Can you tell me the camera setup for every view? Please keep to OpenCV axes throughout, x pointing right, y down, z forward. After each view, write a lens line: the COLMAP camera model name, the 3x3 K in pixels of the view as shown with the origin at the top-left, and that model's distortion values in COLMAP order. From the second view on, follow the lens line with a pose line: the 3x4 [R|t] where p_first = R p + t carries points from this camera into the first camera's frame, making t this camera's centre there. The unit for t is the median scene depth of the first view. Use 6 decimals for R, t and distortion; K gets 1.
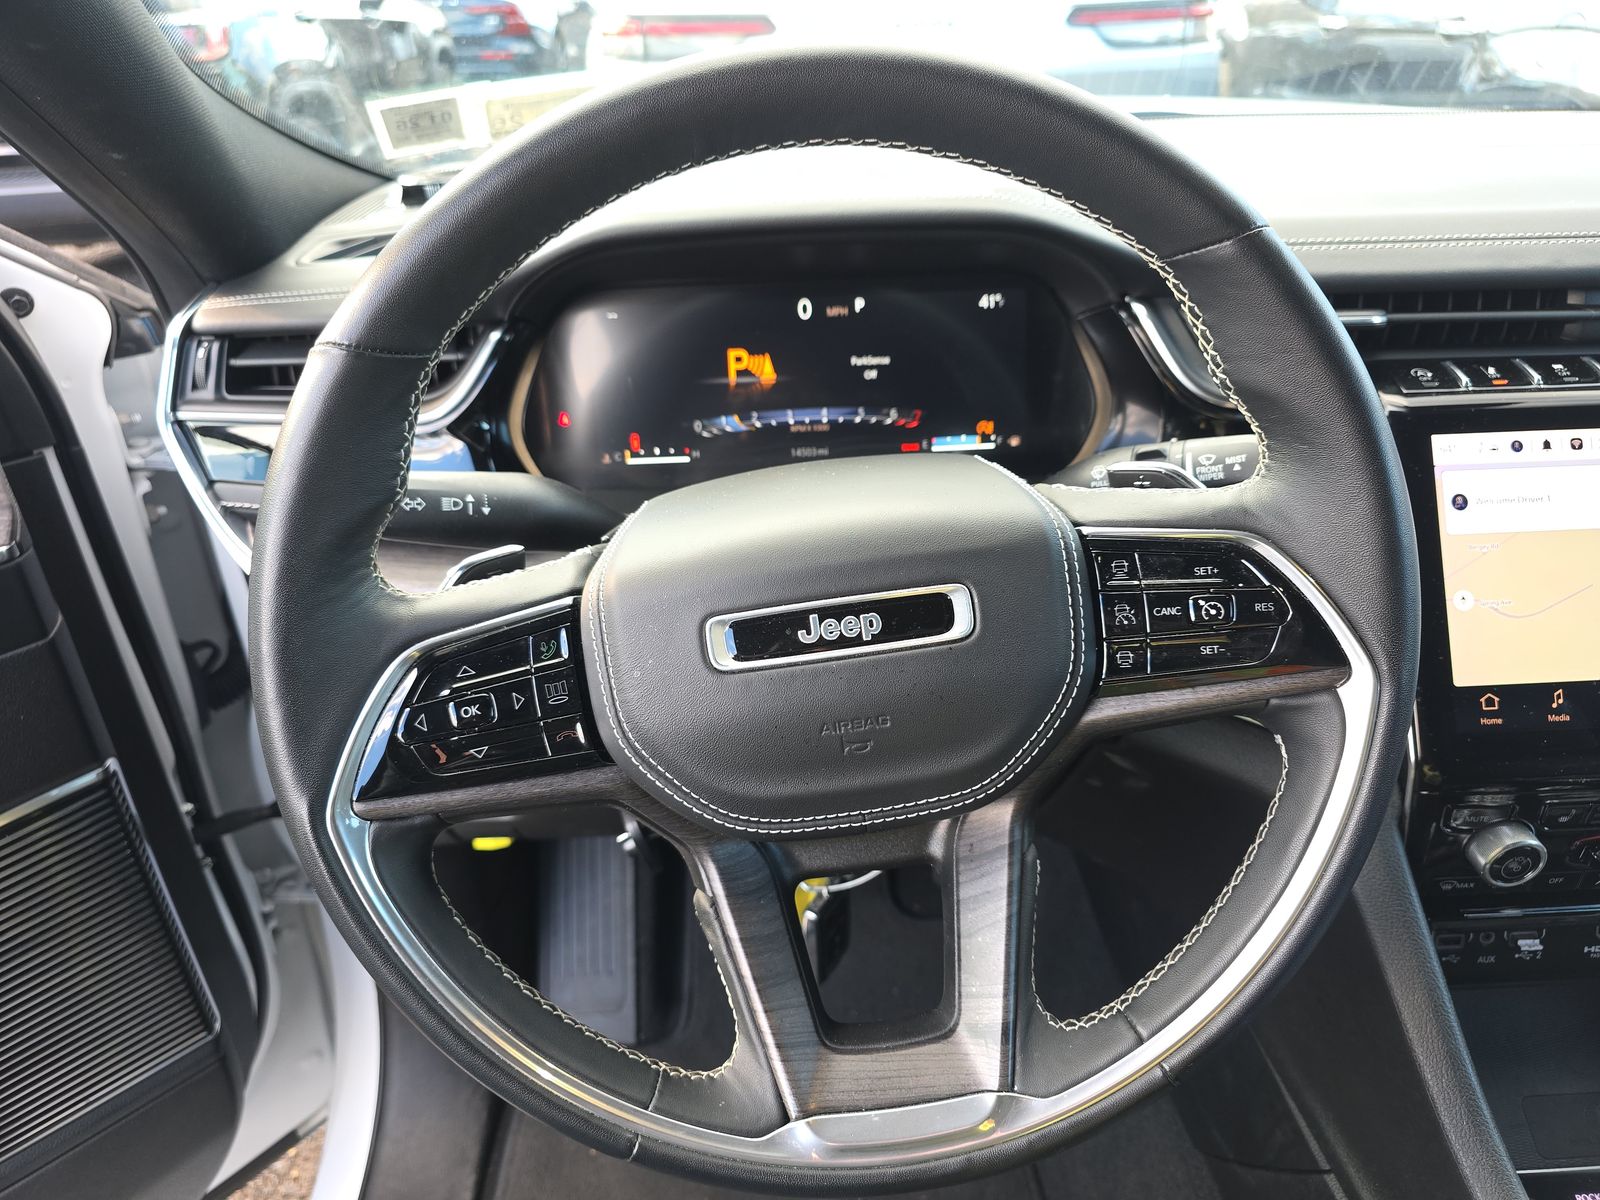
lens RADIAL K [[1074.9, 0, 800.0], [0, 1074.9, 600.0], [0, 0, 1]] dist [0.052864, -0.056063]
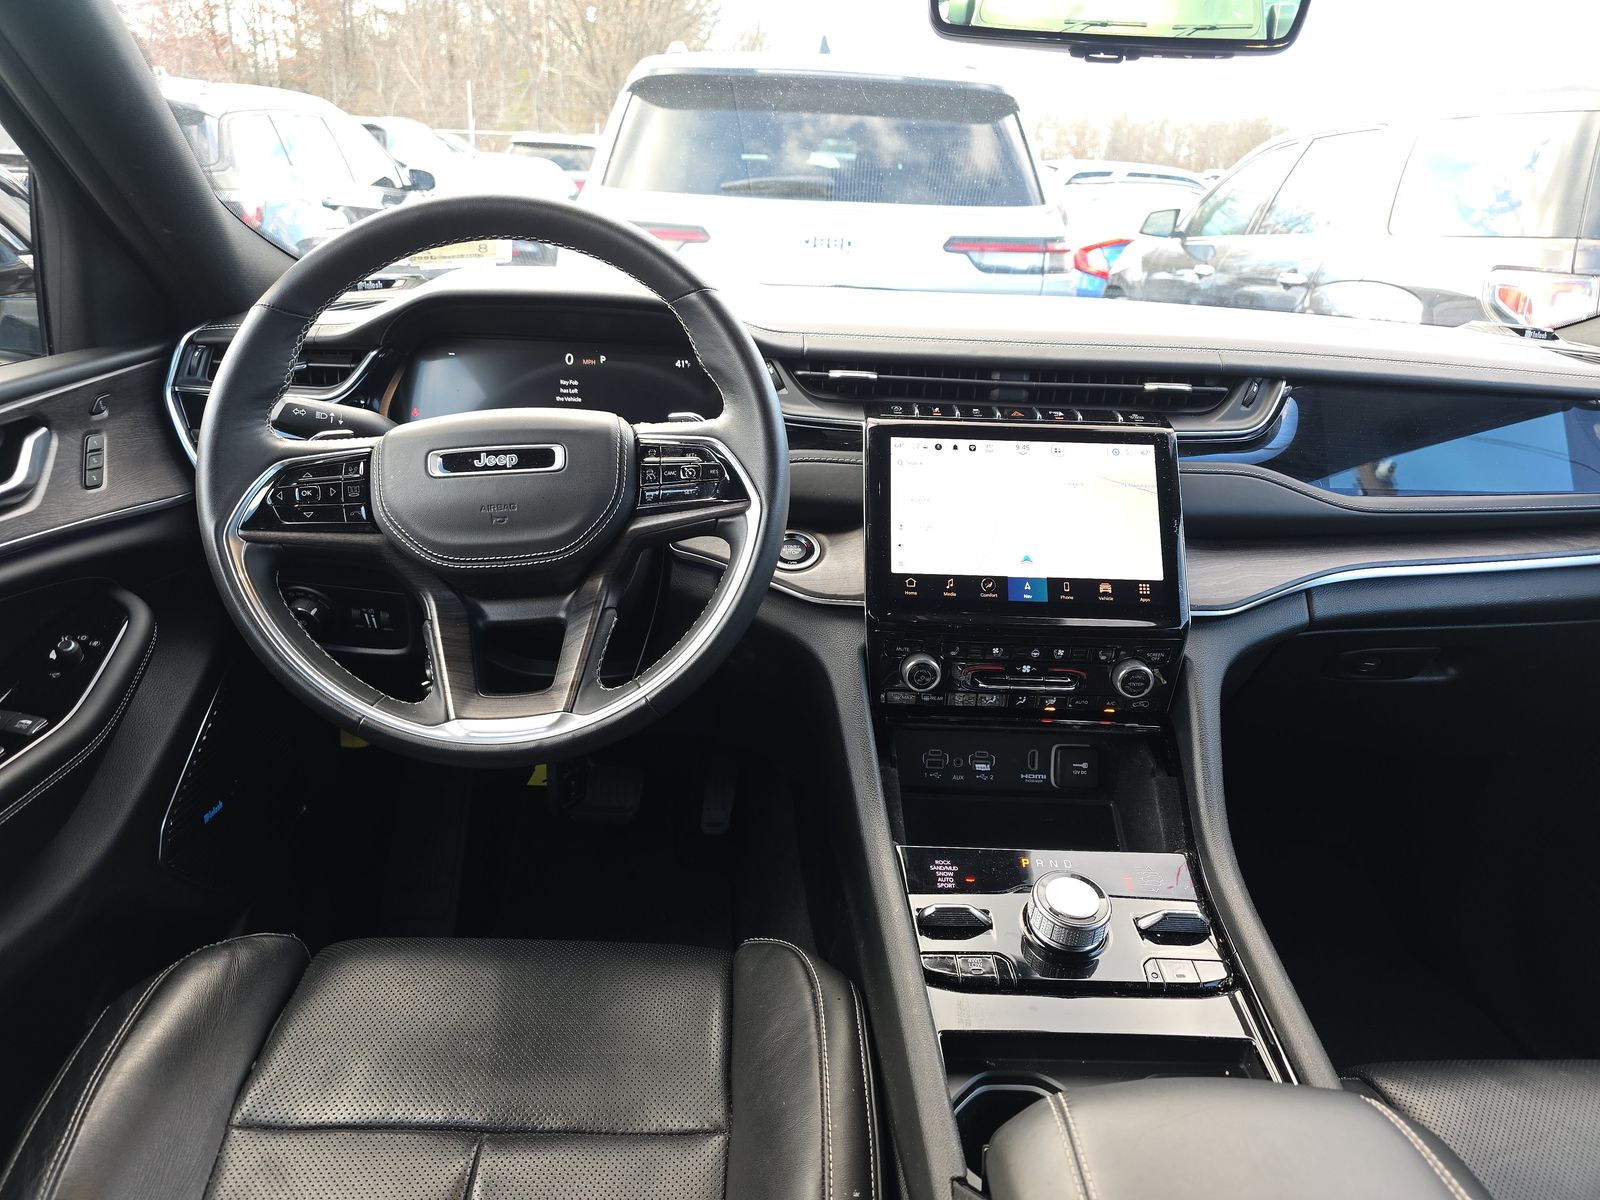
lens RADIAL K [[1074.9, 0, 800.0], [0, 1074.9, 600.0], [0, 0, 1]] dist [0.052864, -0.056063]
pose [[0.997579, 0.067084, 0.018339, 0.417477], [-0.062902, 0.982827, -0.173476, 0.426366], [-0.029661, 0.171903, 0.984667, -0.688506]]
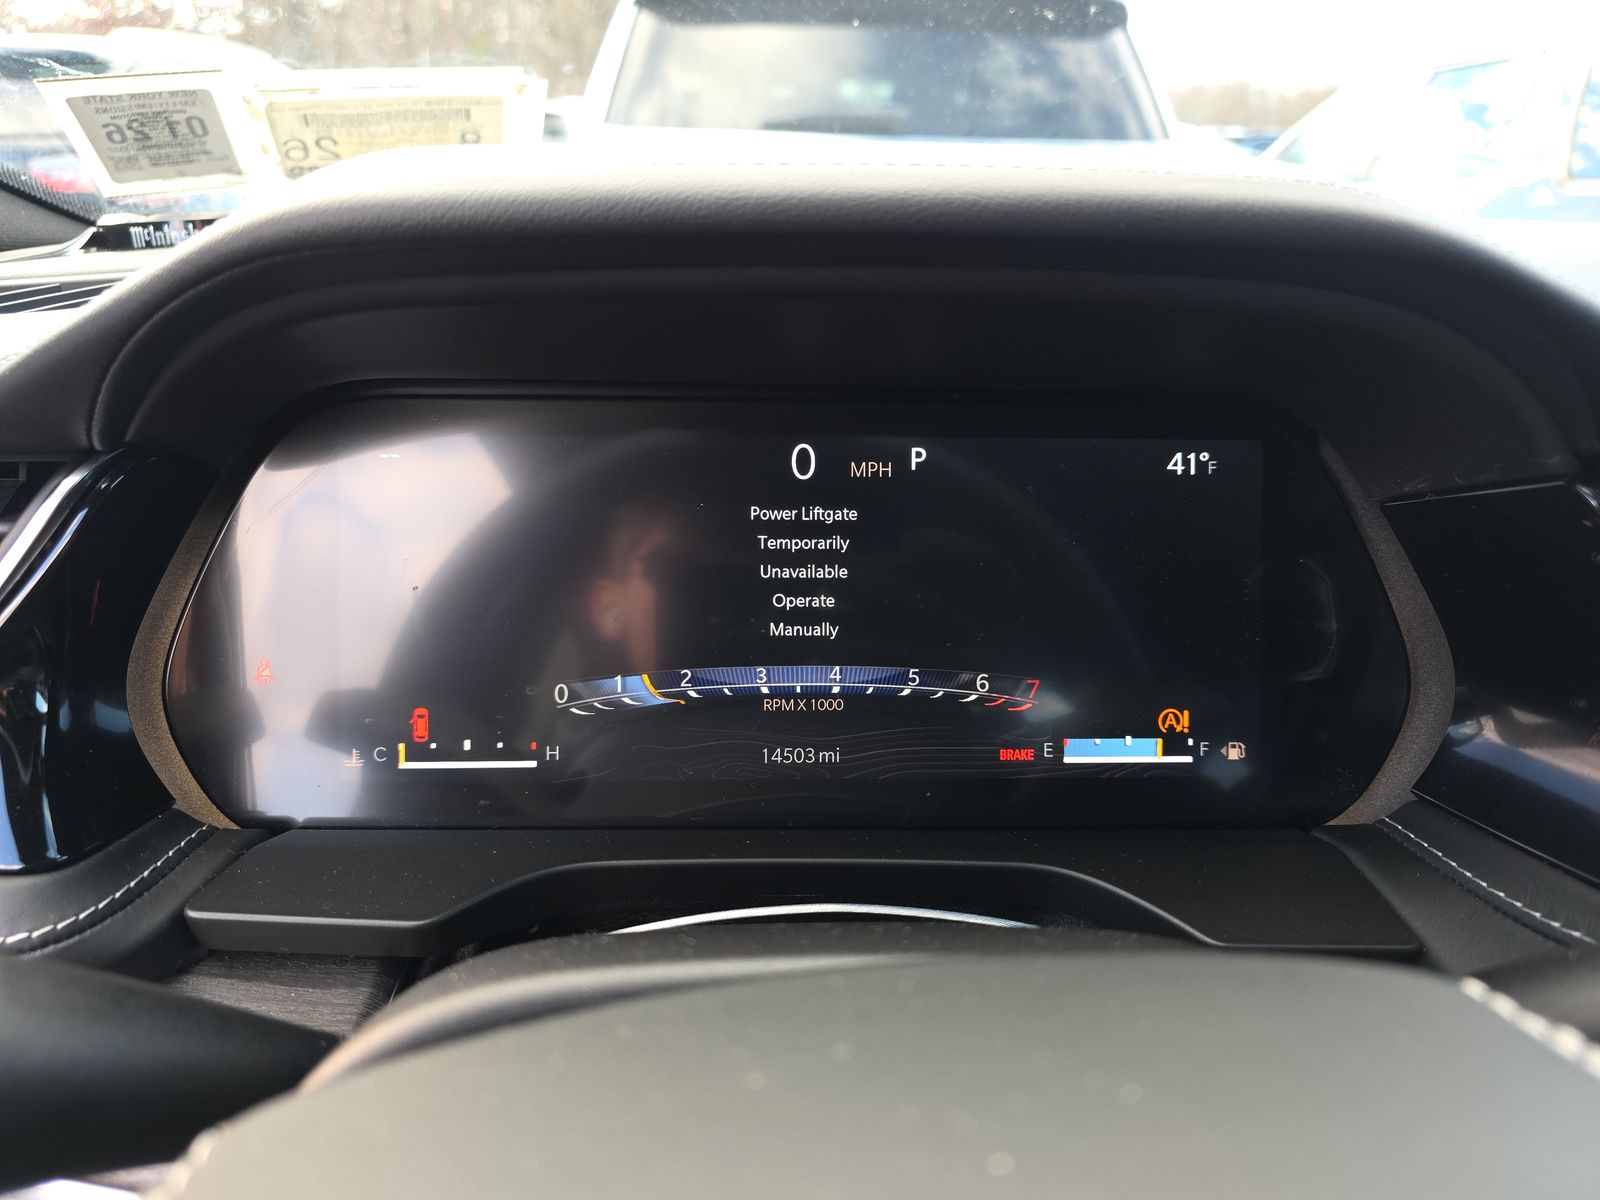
lens RADIAL K [[1074.9, 0, 800.0], [0, 1074.9, 600.0], [0, 0, 1]] dist [0.052864, -0.056063]
pose [[0.998156, 0.044987, 0.040750, -0.016146], [-0.037743, 0.985776, -0.163772, -0.152744], [-0.047538, 0.161932, 0.985656, 0.633057]]
